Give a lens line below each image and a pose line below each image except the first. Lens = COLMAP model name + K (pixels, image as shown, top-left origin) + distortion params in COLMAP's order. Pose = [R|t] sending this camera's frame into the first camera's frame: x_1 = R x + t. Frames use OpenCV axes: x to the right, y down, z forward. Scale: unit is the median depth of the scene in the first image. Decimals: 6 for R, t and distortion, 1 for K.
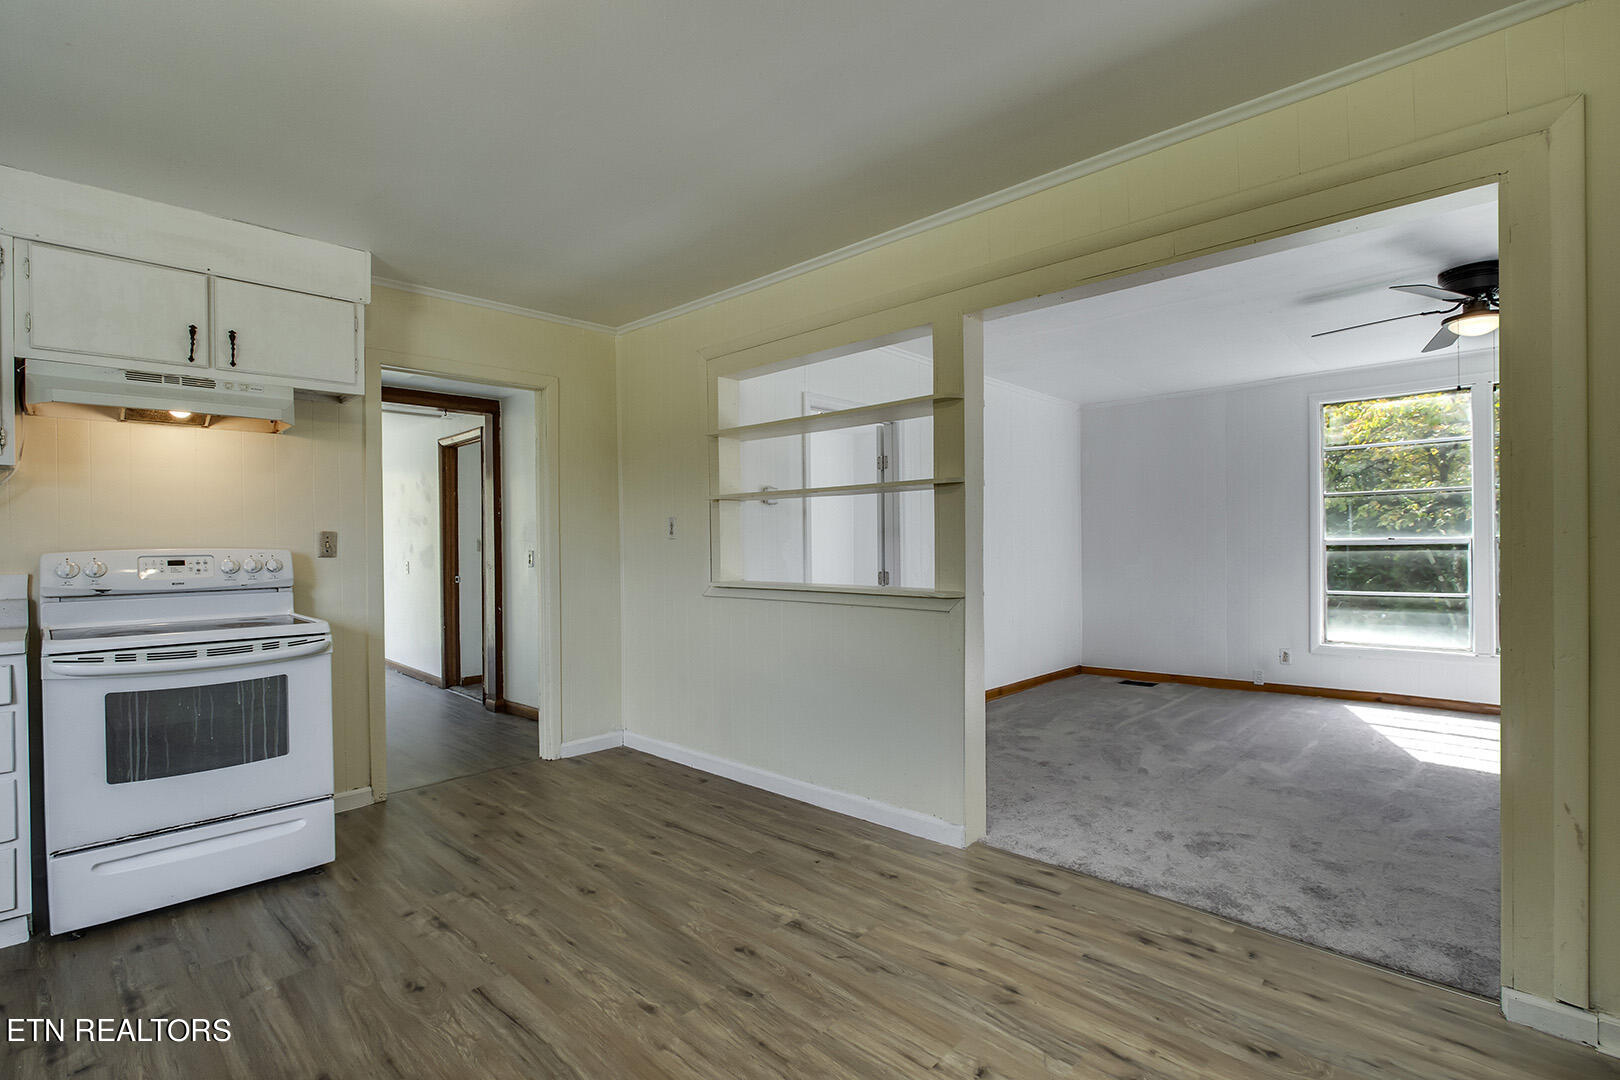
lens RADIAL K [[753.3, 0, 810.5], [0, 753.3, 552.4], [0, 0, 1]] dist [-0.025482, 0.003646]
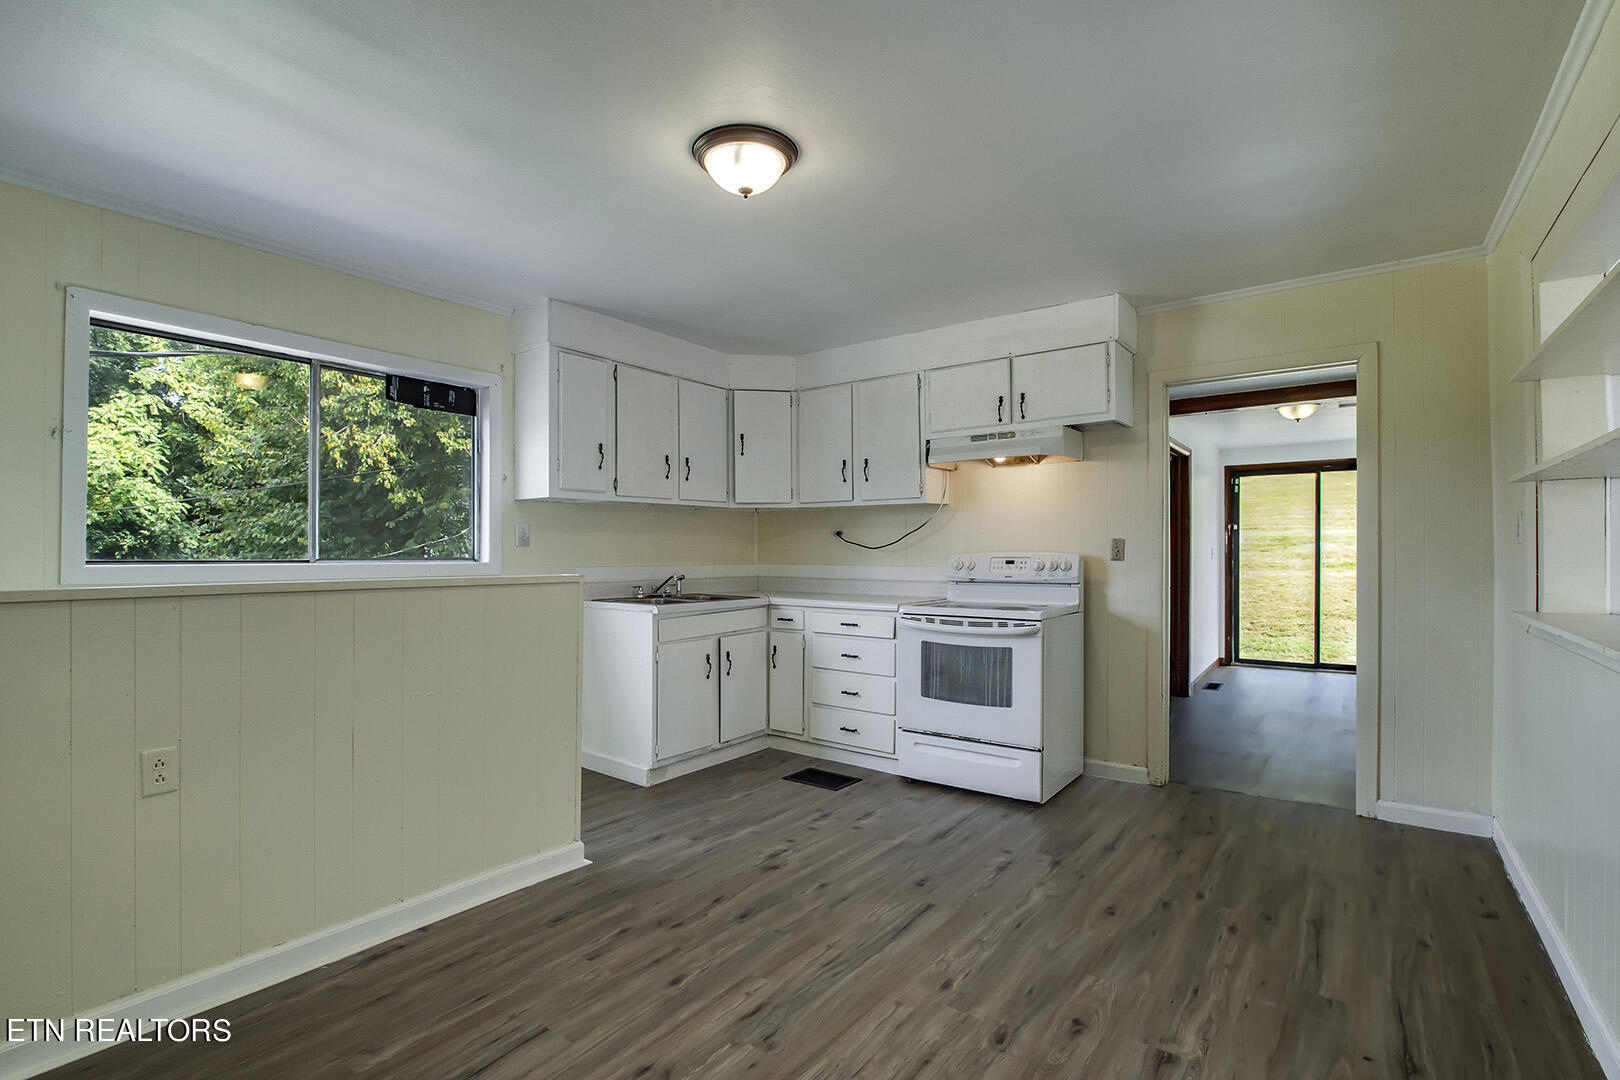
lens RADIAL K [[753.3, 0, 812.7], [0, 753.3, 552.3], [0, 0, 1]] dist [-0.025482, 0.003646]
pose [[0.128081, 0.009816, -0.991715, 0.558267], [-0.010335, 0.999910, 0.008563, -0.013802], [0.991710, 0.009152, 0.128171, 0.452493]]
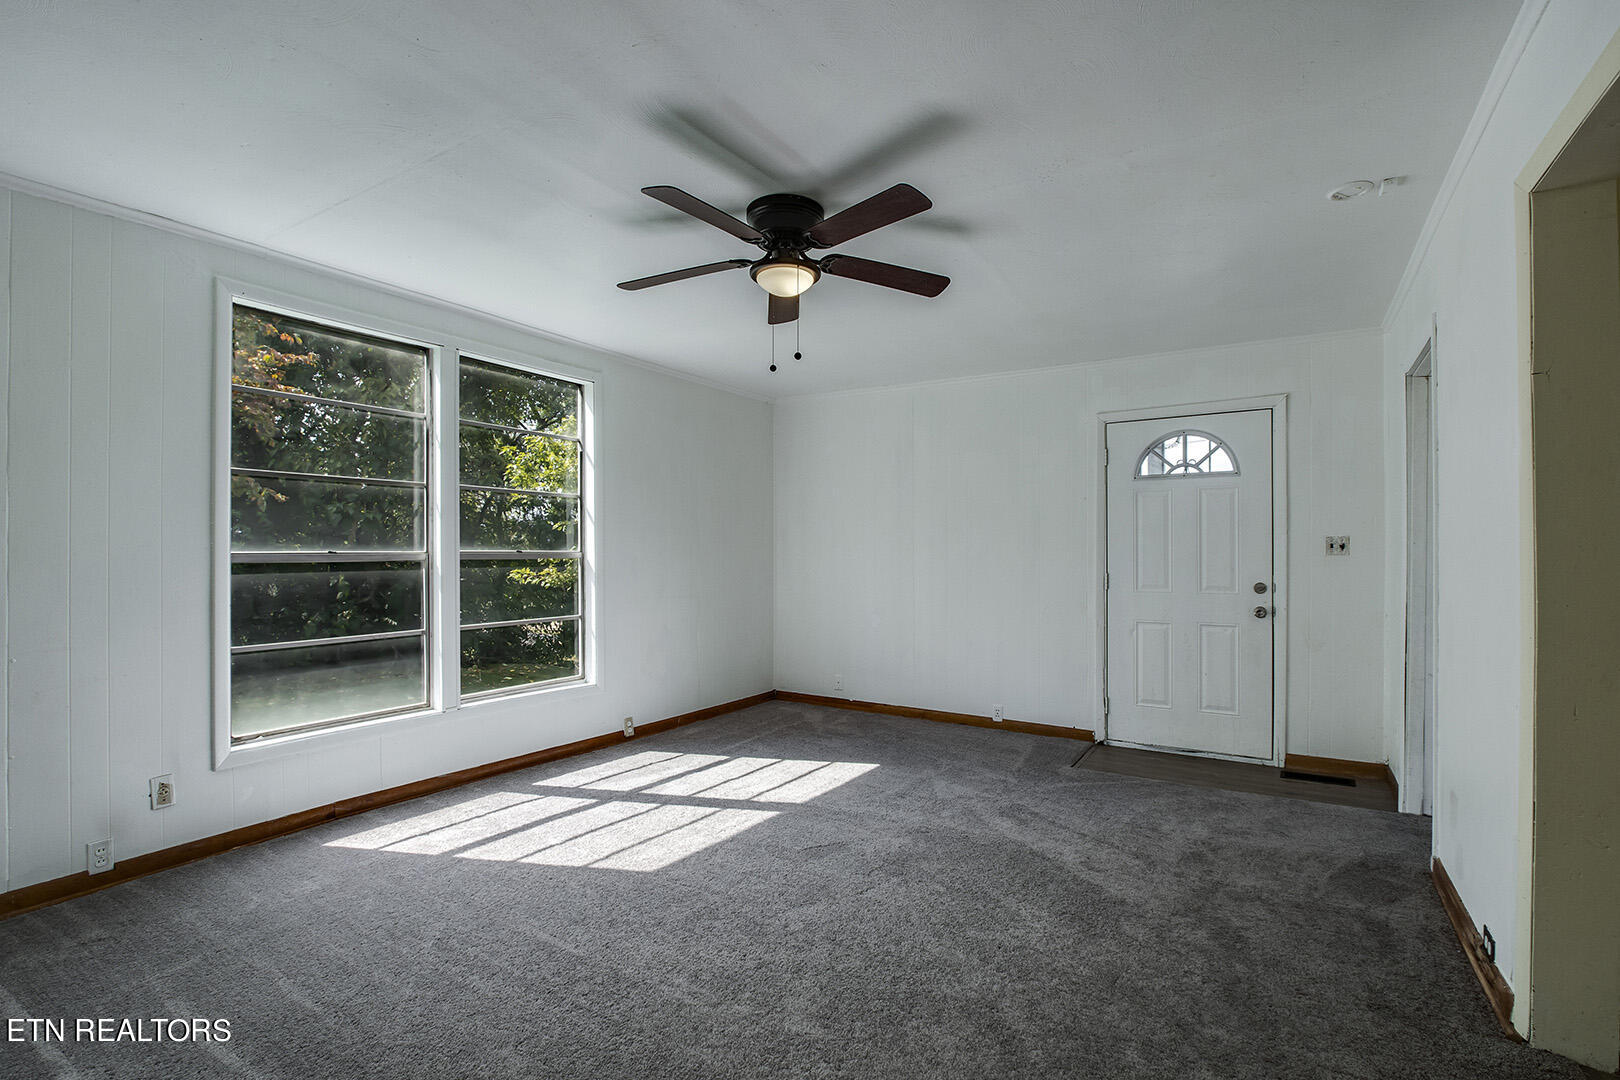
lens RADIAL K [[753.3, 0, 809.7], [0, 753.3, 551.2], [0, 0, 1]] dist [-0.025482, 0.003646]
pose [[-0.204935, 0.012472, 0.978696, 0.154681], [0.008350, 0.999905, -0.010994, -0.018647], [-0.978740, 0.005919, -0.205020, 1.426287]]
